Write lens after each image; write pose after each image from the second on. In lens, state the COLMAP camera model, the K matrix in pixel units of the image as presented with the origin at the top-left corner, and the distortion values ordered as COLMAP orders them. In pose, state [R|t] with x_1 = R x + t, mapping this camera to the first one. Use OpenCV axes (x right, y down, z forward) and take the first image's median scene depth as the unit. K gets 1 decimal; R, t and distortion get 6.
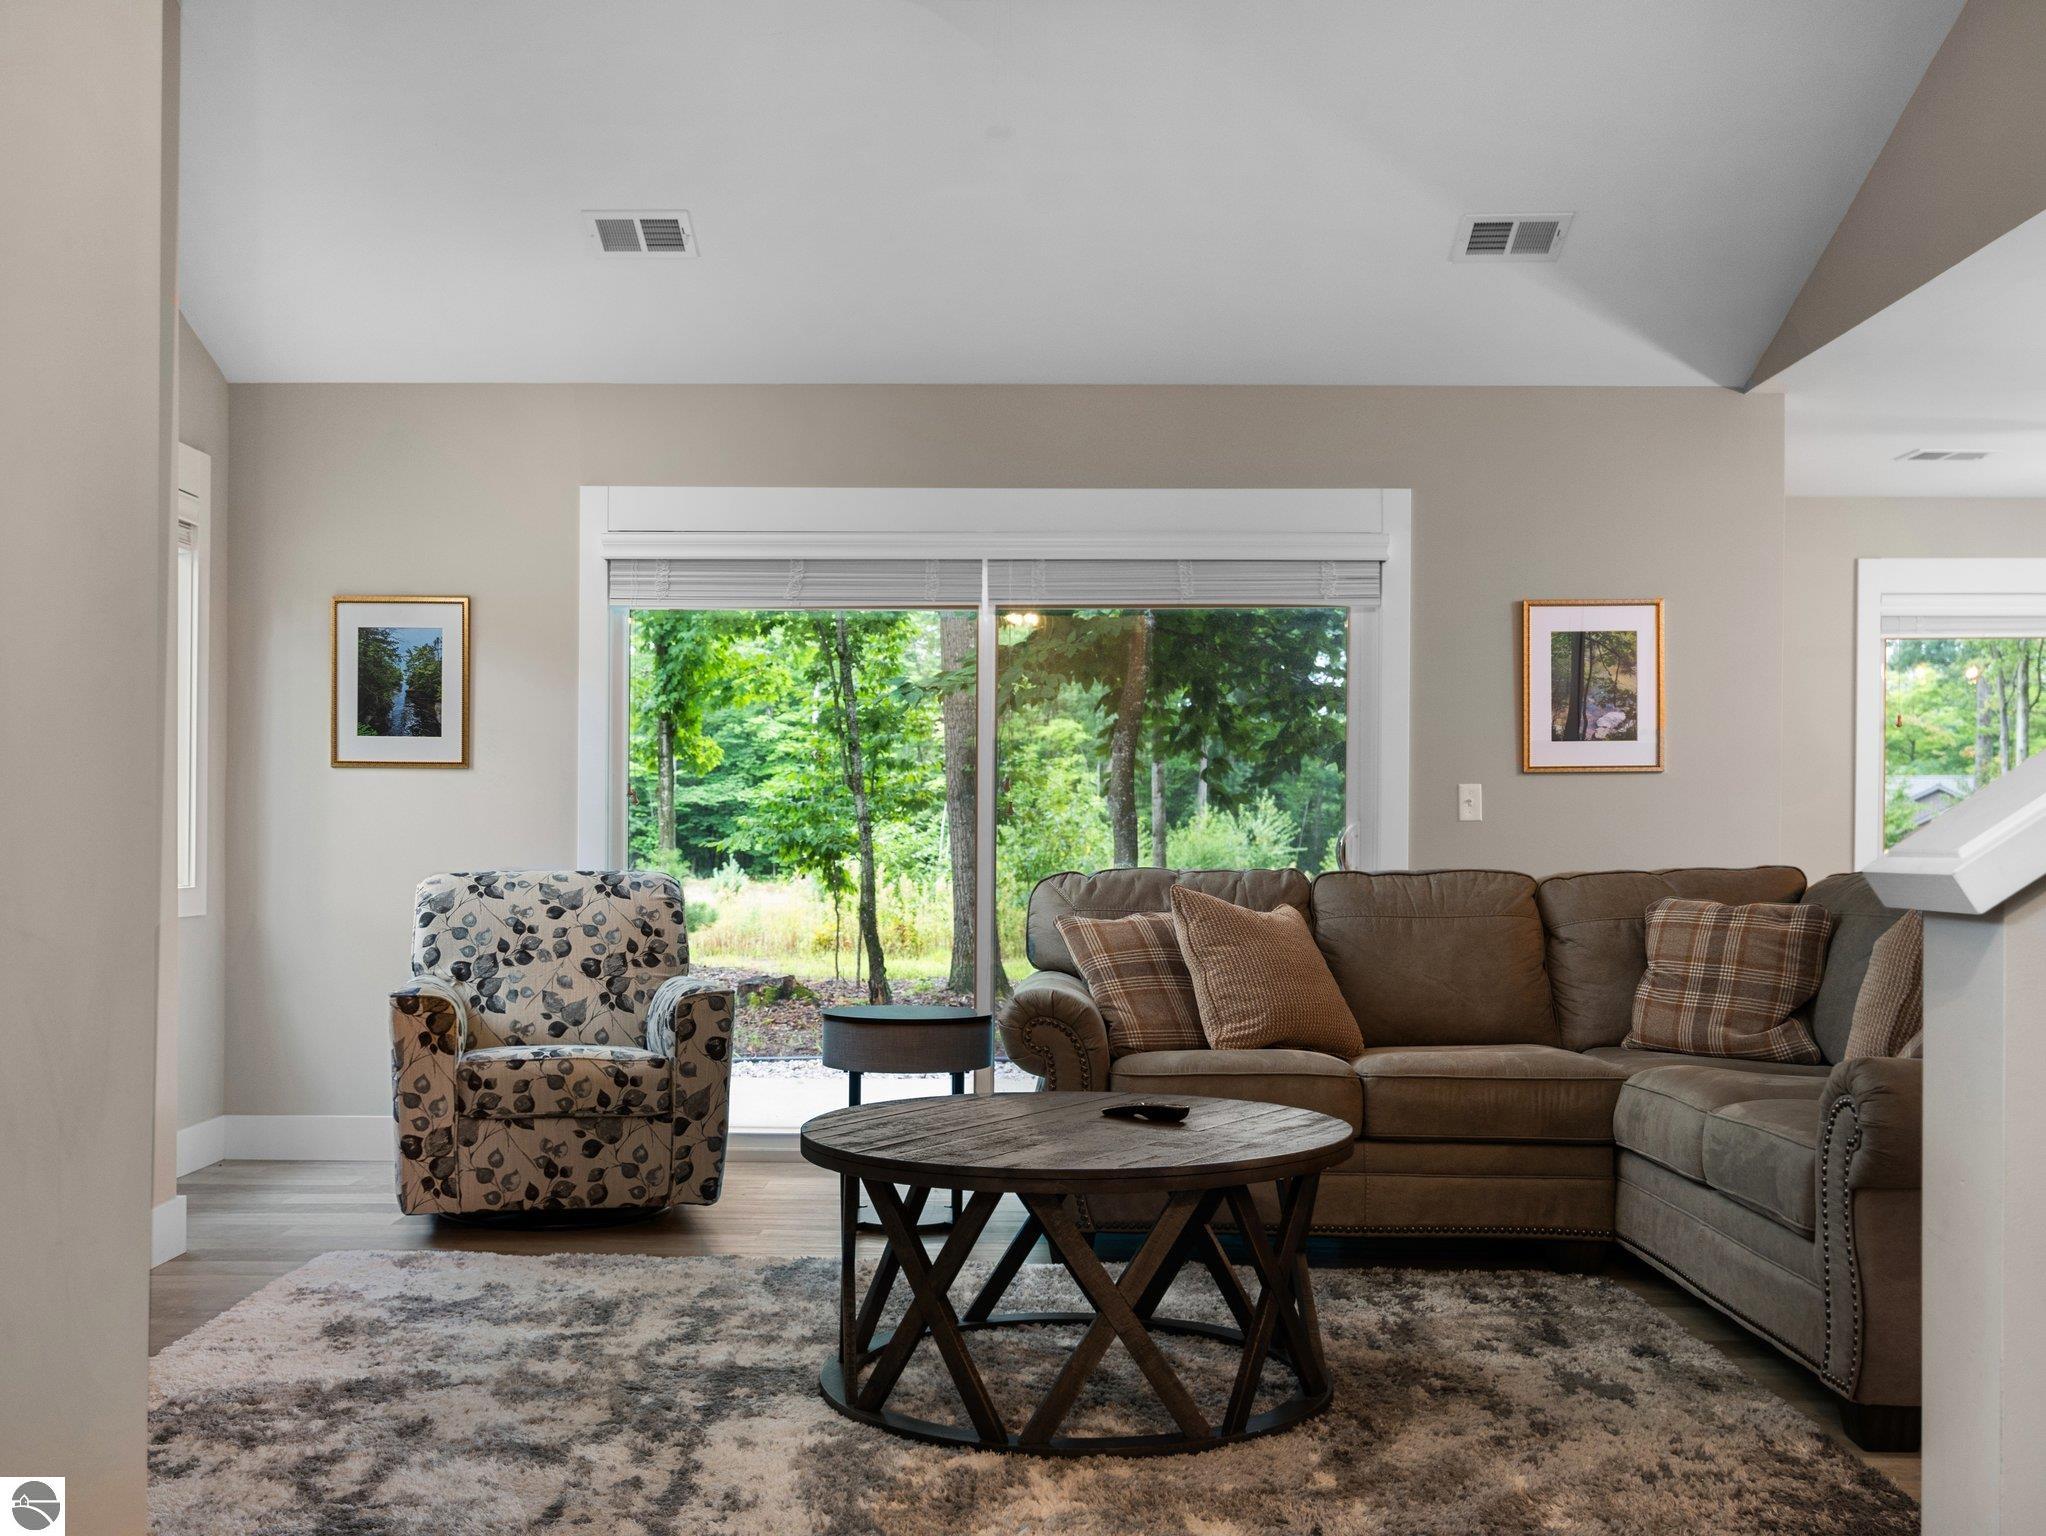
lens RADIAL K [[1966.1, 0, 975.3], [0, 1966.1, 819.5], [0, 0, 1]] dist [0.002942, -0.000304]
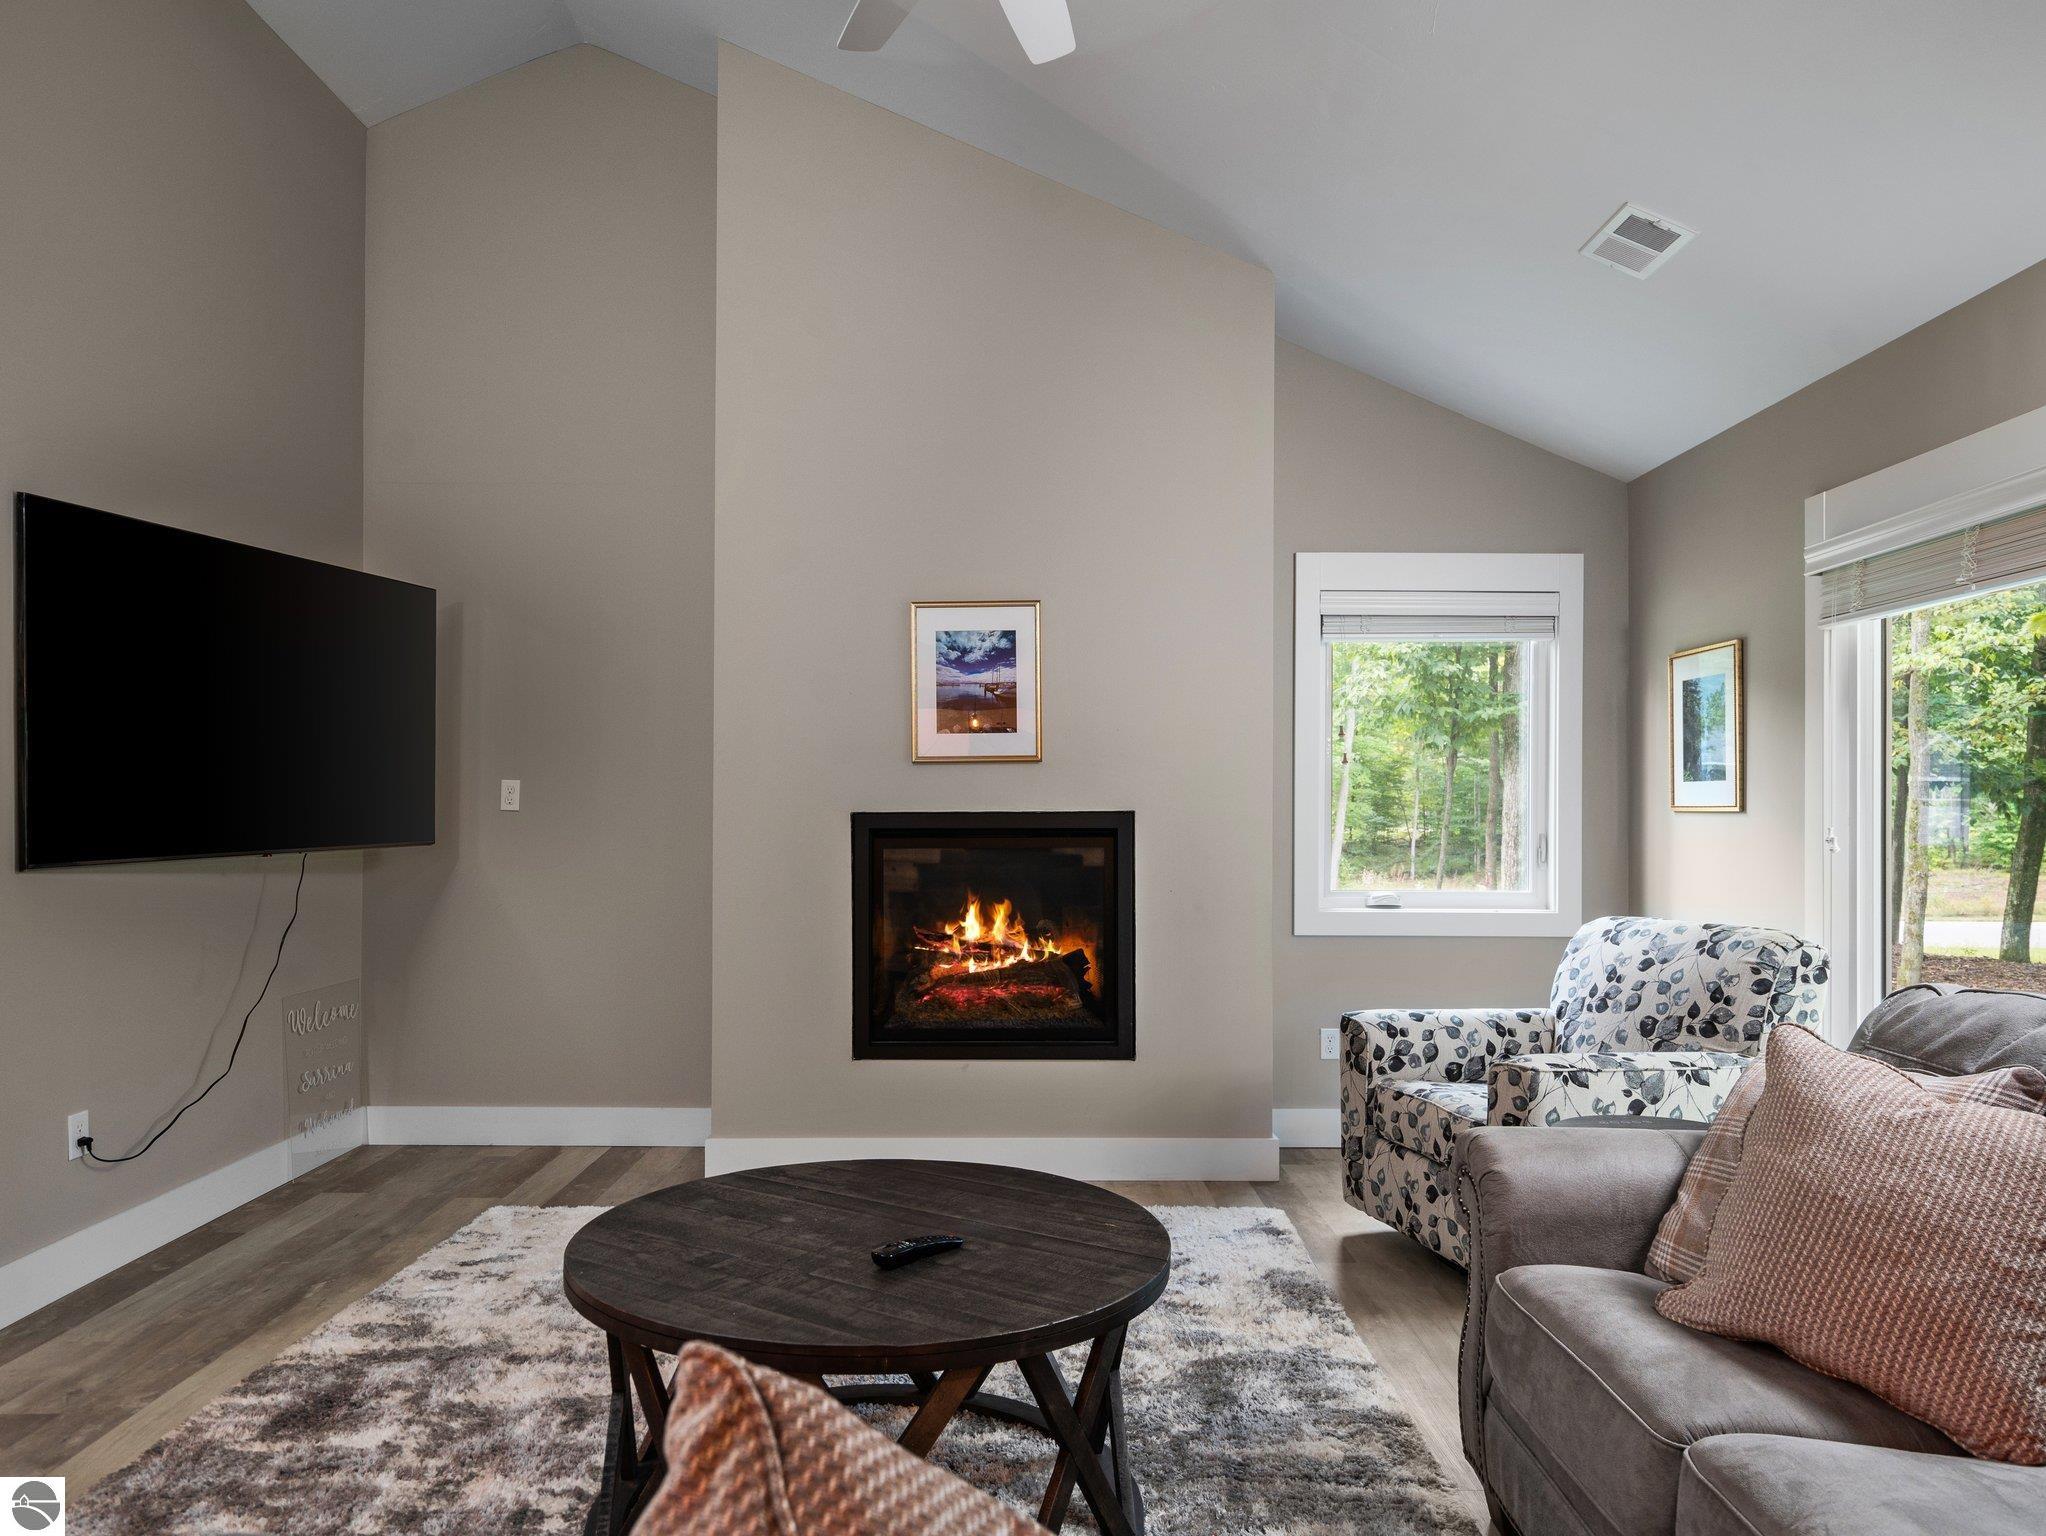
lens RADIAL K [[1333.2, 0, 1016.8], [0, 1333.2, 810.0], [0, 0, 1]] dist [0.004806, 0.001315]
pose [[0.018581, -0.009077, -0.999786, 0.506248], [0.004725, 0.999948, -0.008991, -0.028094], [0.999816, -0.004557, 0.018623, 0.784212]]
